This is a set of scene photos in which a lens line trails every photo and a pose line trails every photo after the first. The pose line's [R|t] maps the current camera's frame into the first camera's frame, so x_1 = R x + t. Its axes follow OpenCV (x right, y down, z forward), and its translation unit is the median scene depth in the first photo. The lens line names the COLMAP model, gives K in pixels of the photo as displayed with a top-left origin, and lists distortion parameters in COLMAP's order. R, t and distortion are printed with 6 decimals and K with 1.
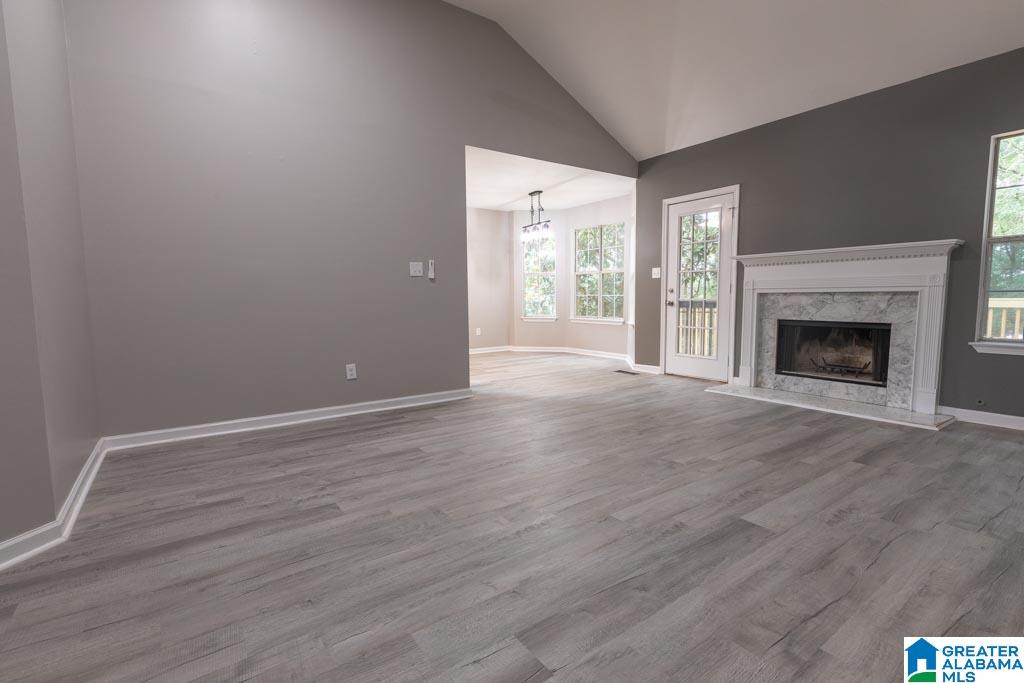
lens RADIAL K [[470.9, 0, 510.9], [0, 470.9, 343.4], [0, 0, 1]] dist [-0.016207, 0.000255]
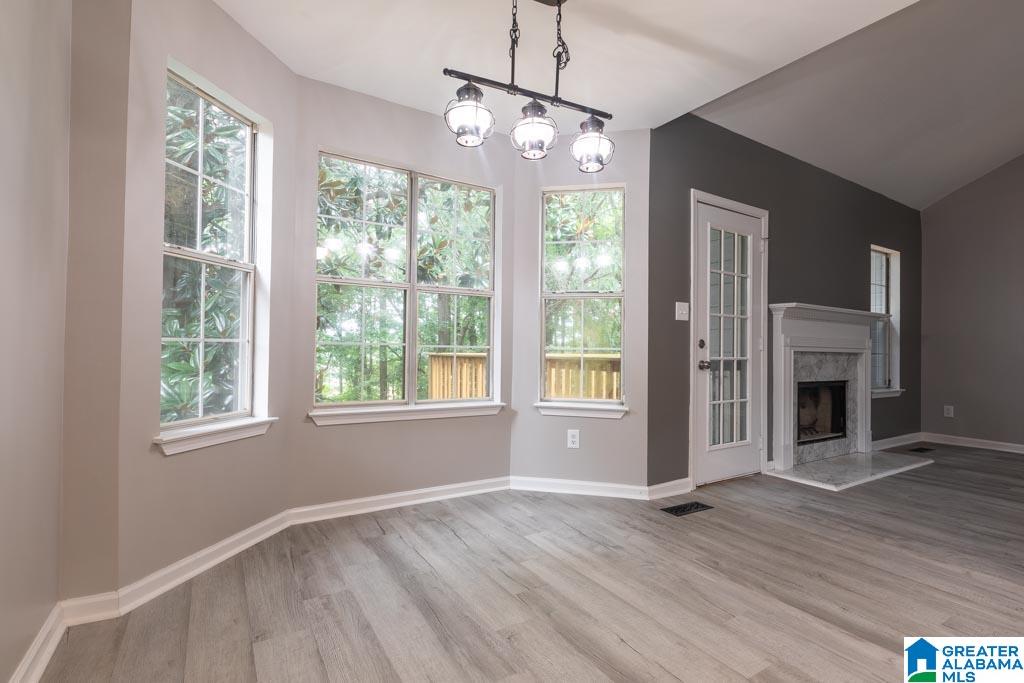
lens RADIAL K [[470.9, 0, 511.6], [0, 470.9, 345.1], [0, 0, 1]] dist [-0.016207, 0.000255]
pose [[0.077531, 0.016607, 0.996852, -0.270580], [0.078837, 0.996628, -0.022734, -0.115909], [-0.993868, 0.080351, 0.075960, 1.190840]]
